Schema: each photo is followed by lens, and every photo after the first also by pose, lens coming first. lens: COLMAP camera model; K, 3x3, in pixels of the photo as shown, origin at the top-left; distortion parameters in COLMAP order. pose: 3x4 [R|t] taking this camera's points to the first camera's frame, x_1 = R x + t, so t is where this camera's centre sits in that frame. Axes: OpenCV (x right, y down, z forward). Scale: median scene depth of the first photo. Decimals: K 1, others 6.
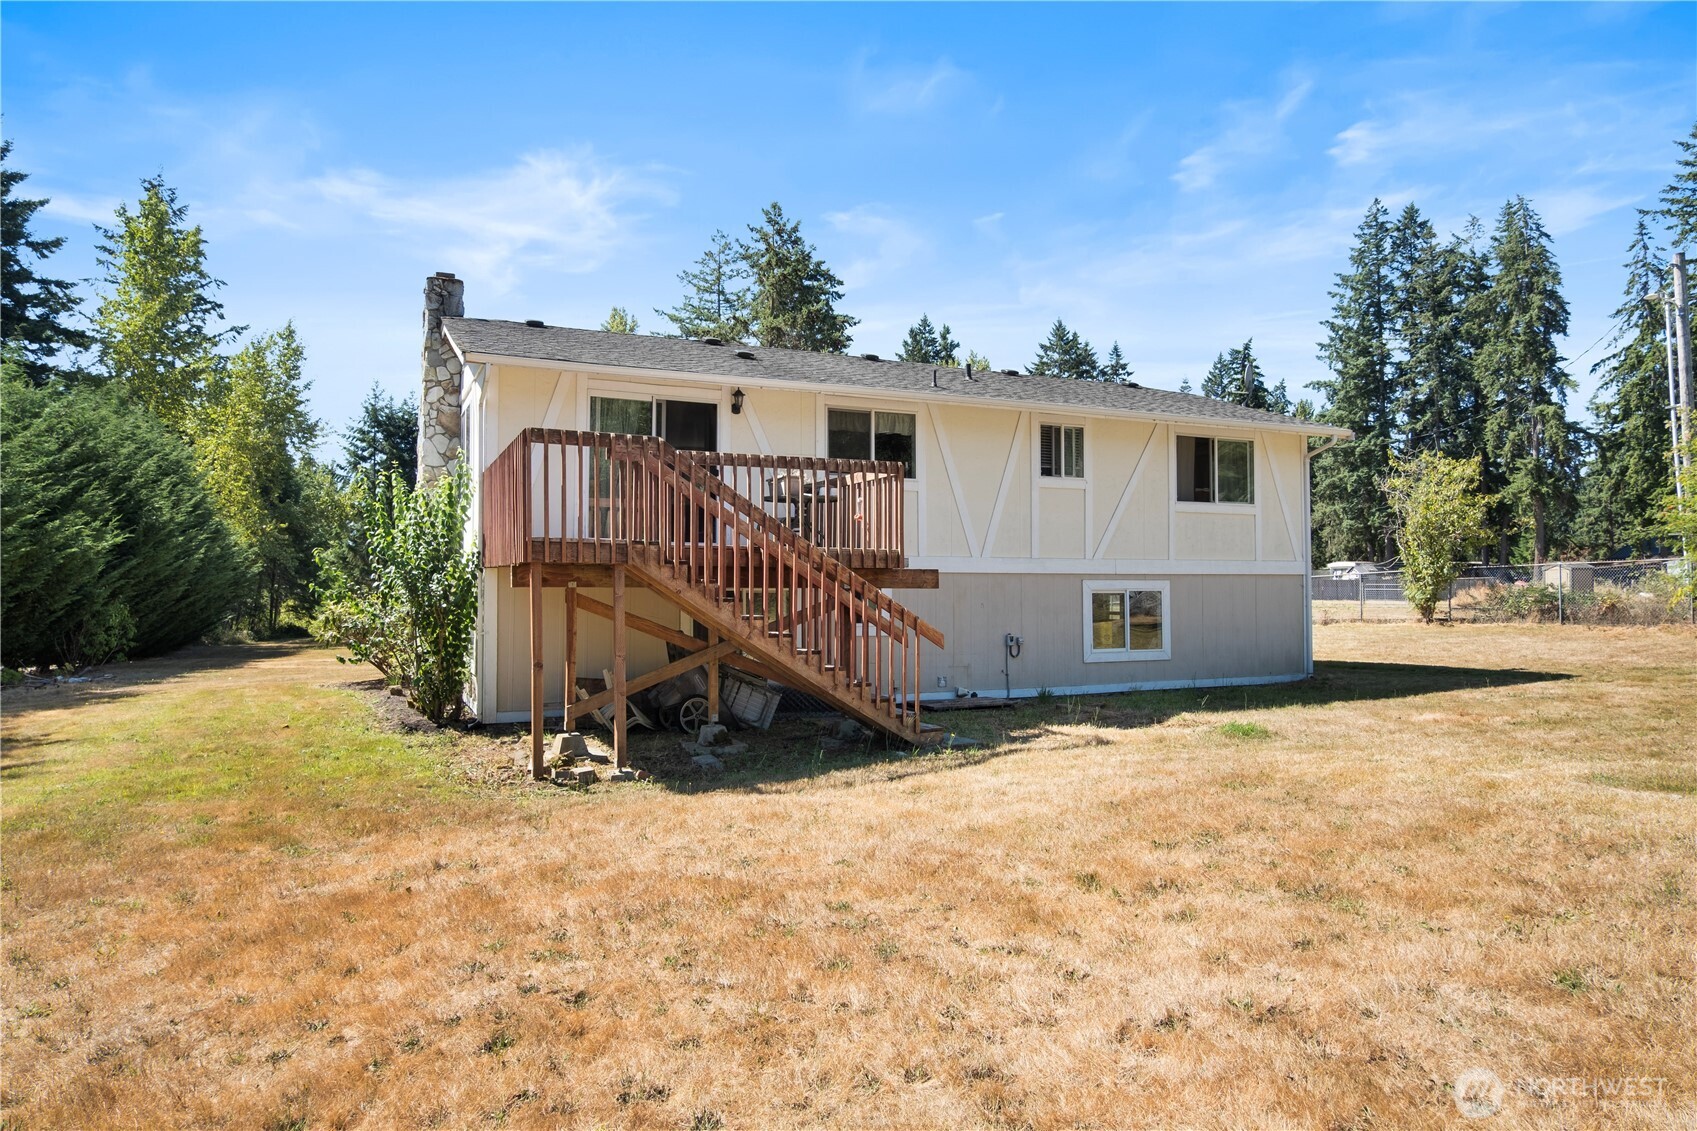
lens RADIAL K [[1074.1, 0, 860.8], [0, 1074.1, 561.0], [0, 0, 1]] dist [-0.008075, -0.001317]
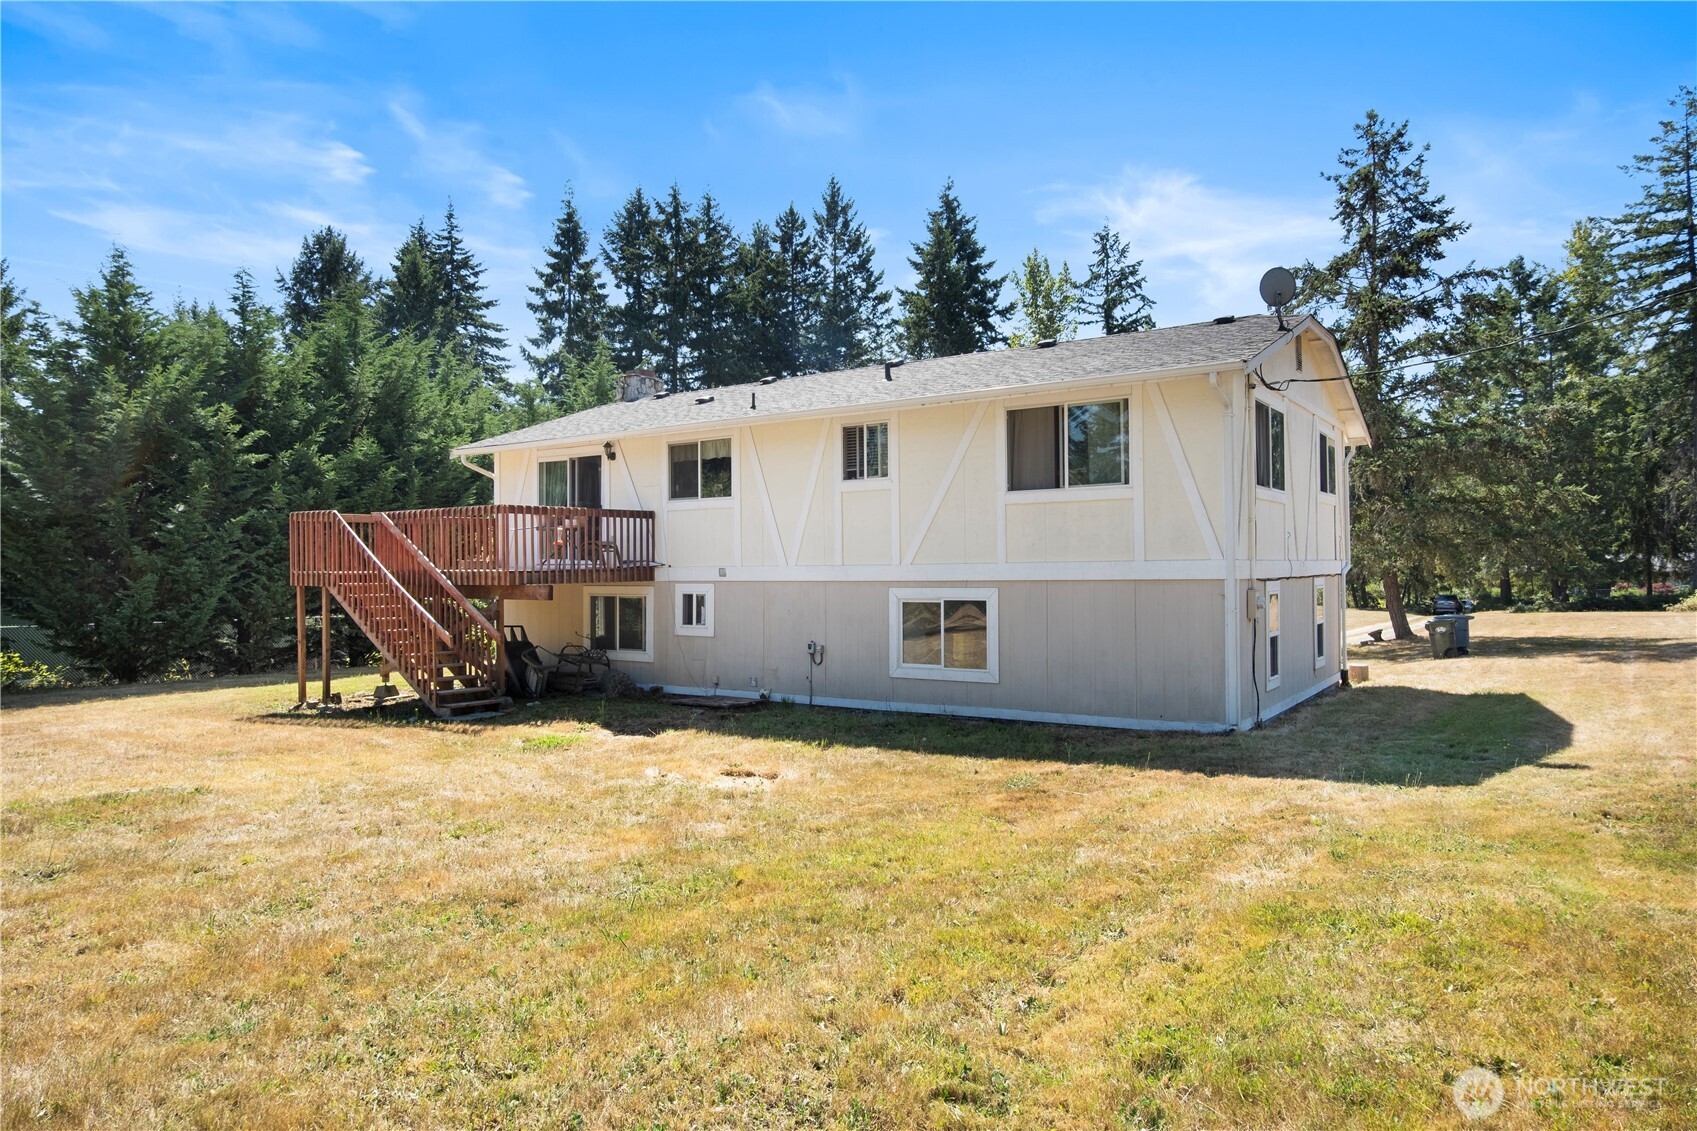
lens RADIAL K [[1074.1, 0, 860.8], [0, 1074.1, 561.0], [0, 0, 1]] dist [-0.008075, -0.001317]
pose [[0.511956, -0.008907, -0.858966, 0.990784], [0.035597, 0.999307, 0.010854, -0.016164], [0.858274, -0.036133, 0.511918, 0.506220]]
